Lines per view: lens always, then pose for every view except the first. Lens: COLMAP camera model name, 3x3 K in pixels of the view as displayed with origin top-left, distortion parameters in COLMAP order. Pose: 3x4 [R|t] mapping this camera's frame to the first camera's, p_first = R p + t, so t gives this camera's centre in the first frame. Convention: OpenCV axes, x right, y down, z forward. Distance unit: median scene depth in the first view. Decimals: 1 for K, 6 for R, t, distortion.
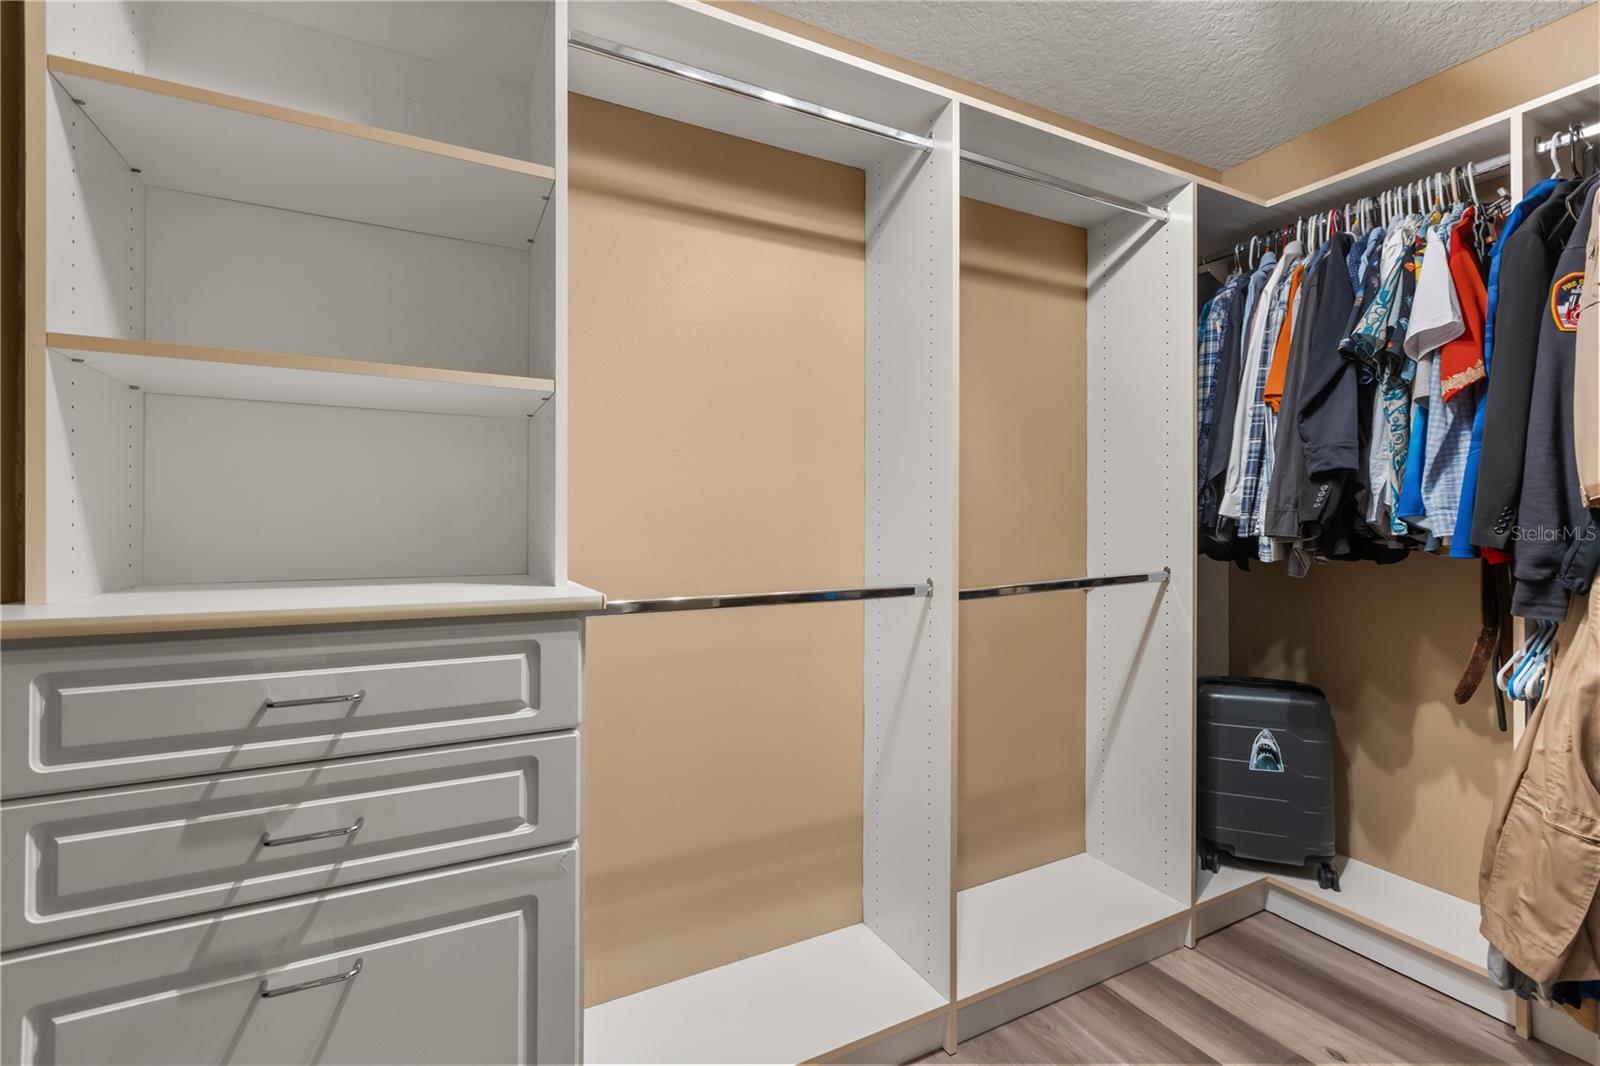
lens RADIAL K [[719.5, 0, 805.8], [0, 719.5, 524.2], [0, 0, 1]] dist [-0.000548, 0.000586]
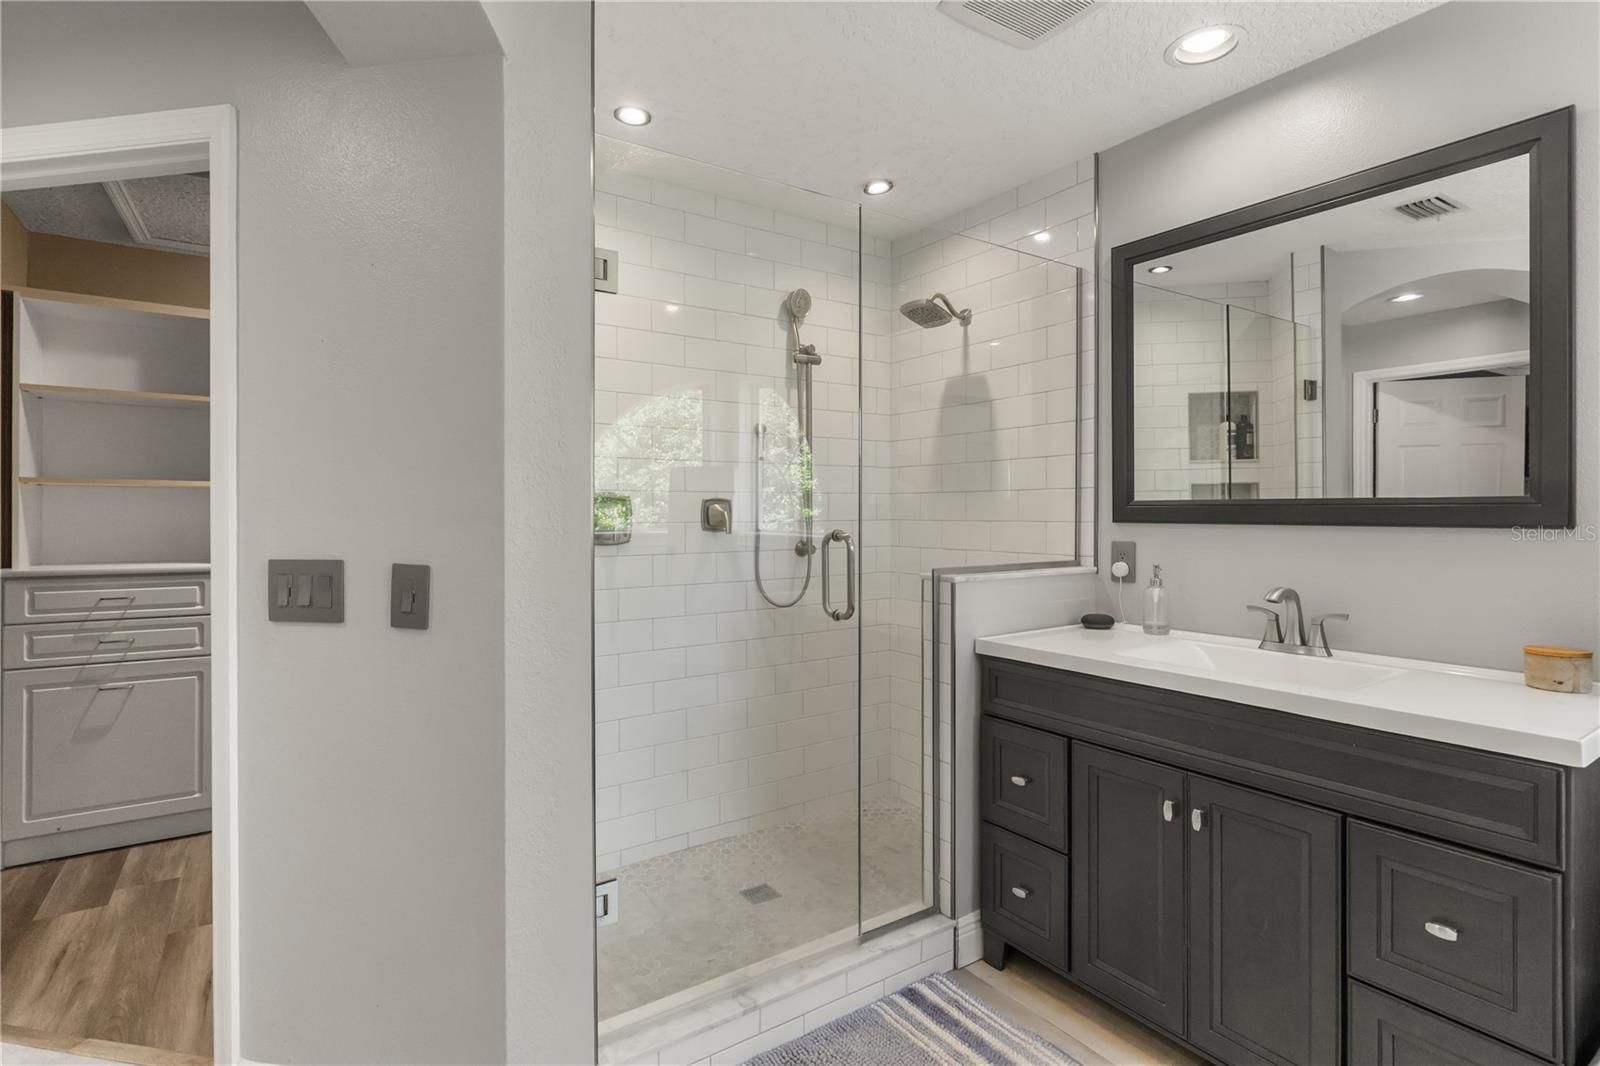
lens RADIAL K [[794.8, 0, 828.0], [0, 794.8, 512.3], [0, 0, 1]] dist [-0.003153, -0.000761]
pose [[0.994331, 0.004746, 0.106222, 1.069213], [-0.005312, 0.999973, 0.005047, -0.086654], [-0.106195, -0.005583, 0.994330, -1.454328]]
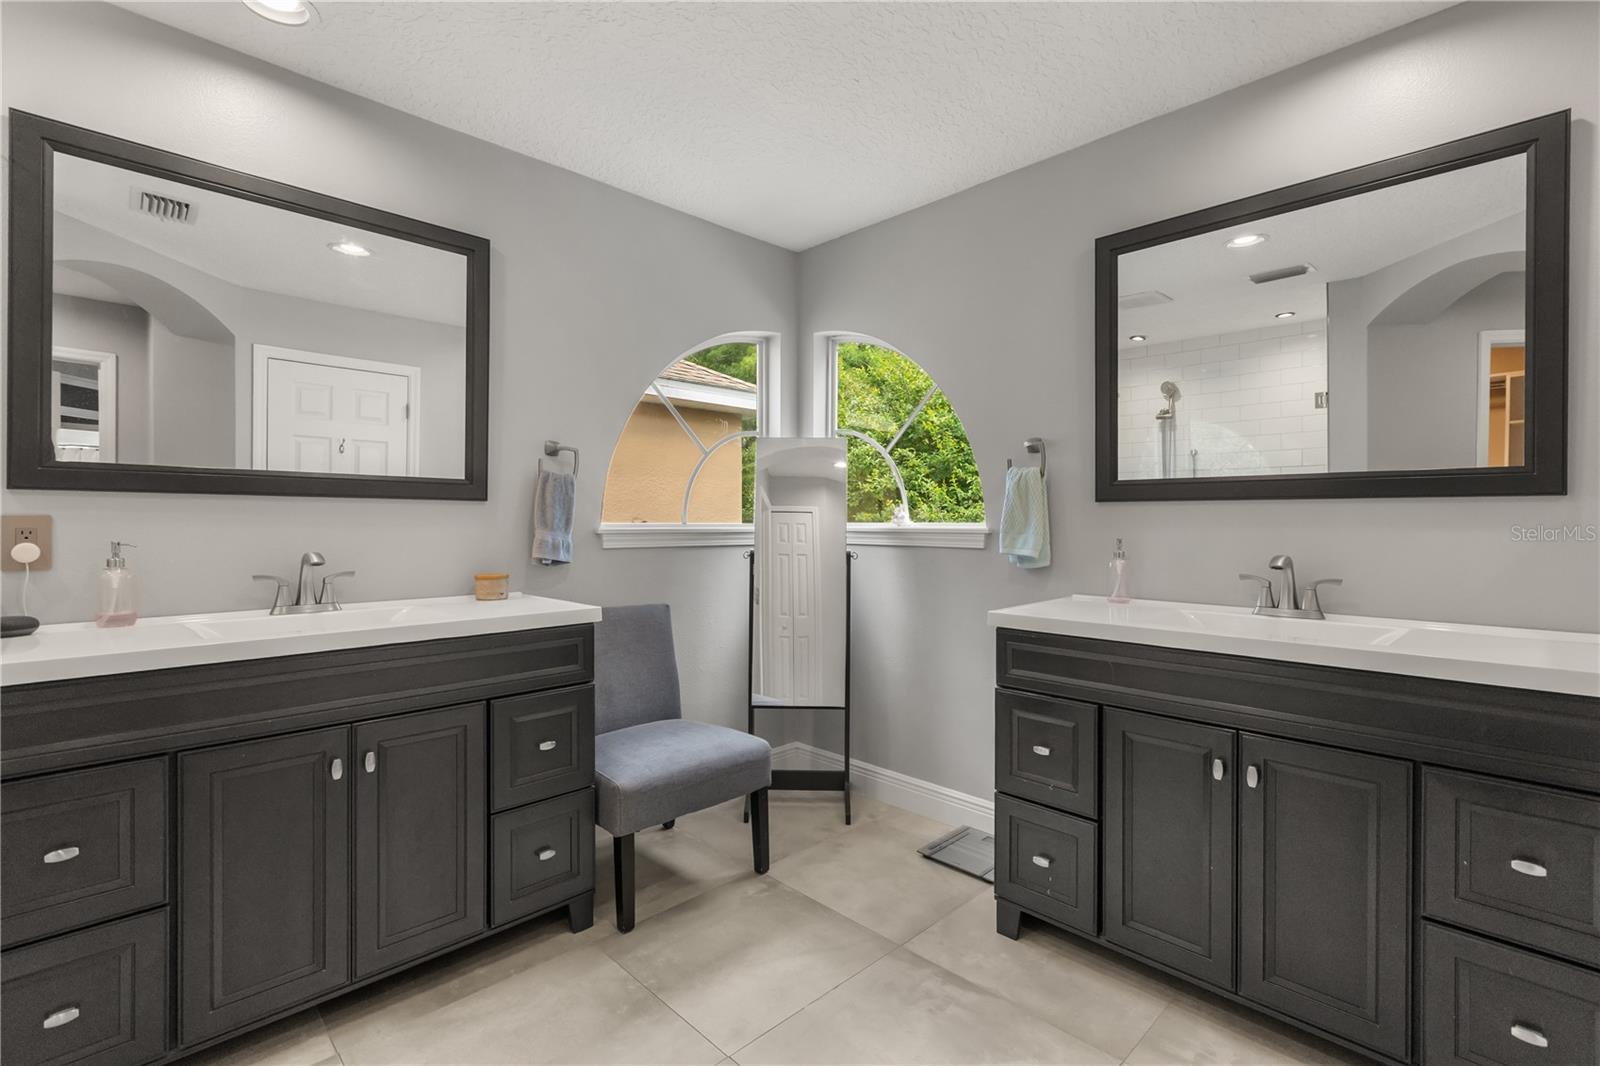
lens RADIAL K [[719.5, 0, 800.0], [0, 719.5, 520.8], [0, 0, 1]] dist [-0.000548, 0.000586]
pose [[-0.276172, 0.006376, 0.961087, 0.514819], [-0.005926, 0.999948, -0.008337, -0.016070], [-0.961090, -0.007998, -0.276120, -0.768149]]
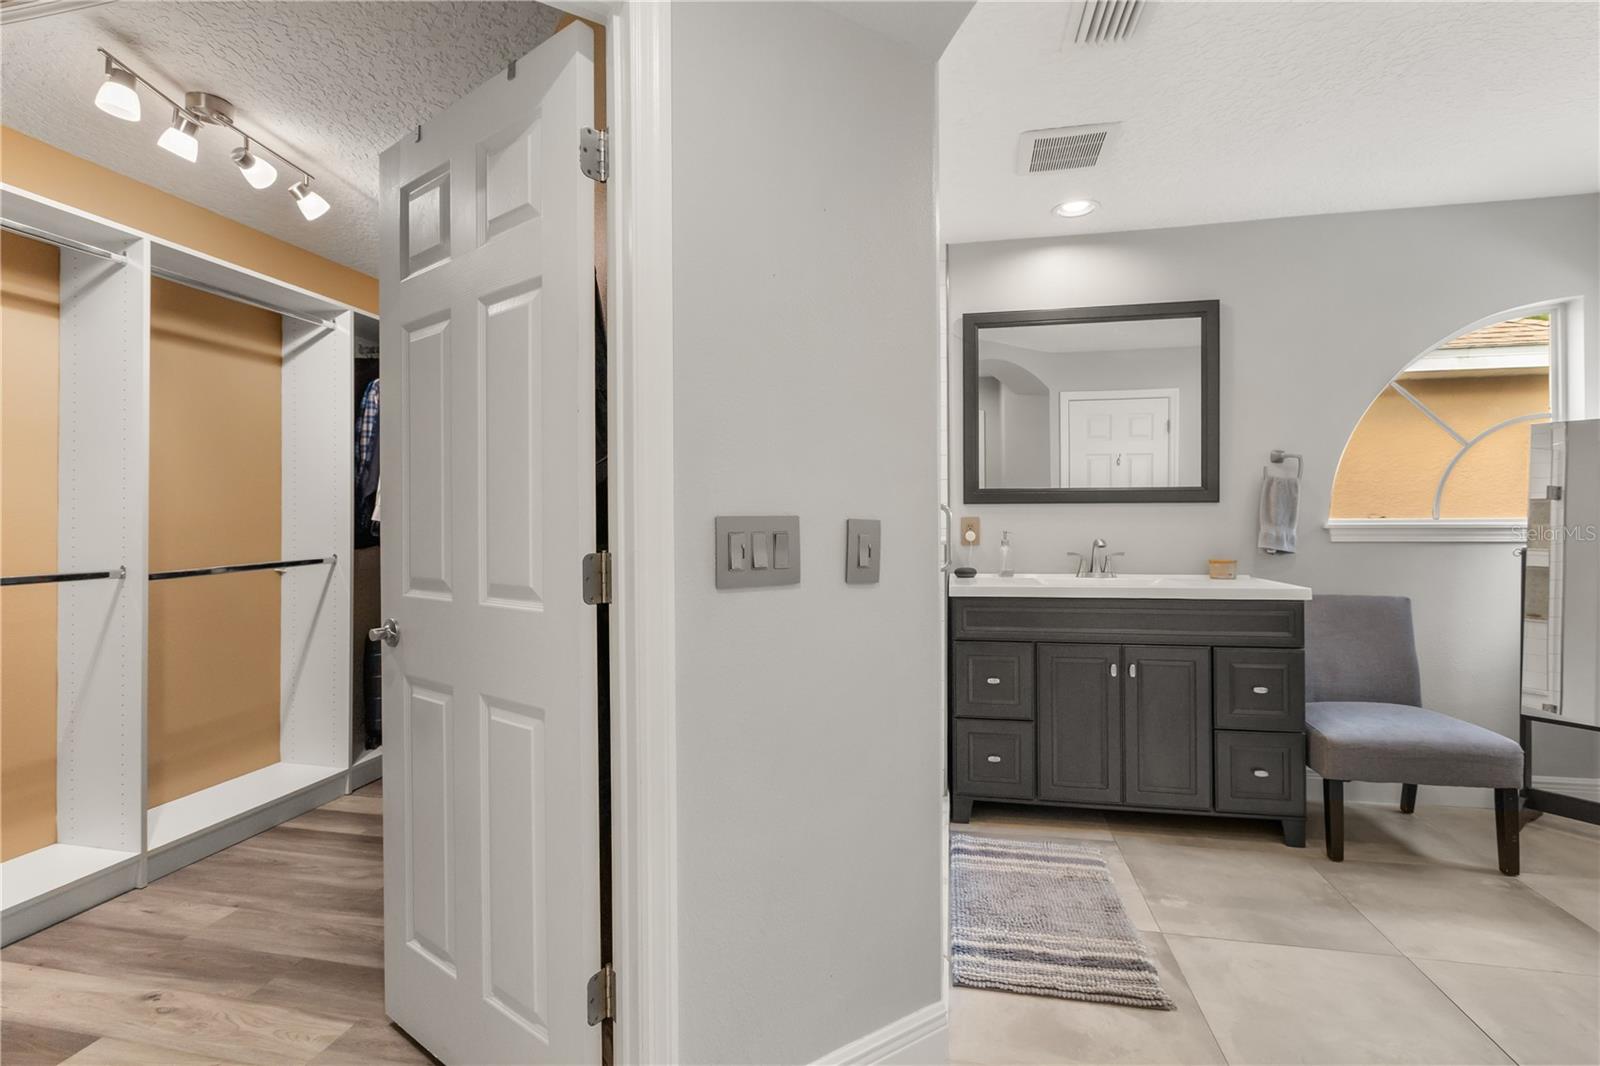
lens RADIAL K [[737.9, 0, 807.7], [0, 737.9, 521.5], [0, 0, 1]] dist [-0.005743, -0.000740]
pose [[0.637315, 0.000578, 0.770603, -0.081801], [-0.001752, 0.999998, 0.000699, -0.014544], [-0.770601, -0.001796, 0.637315, -0.960152]]
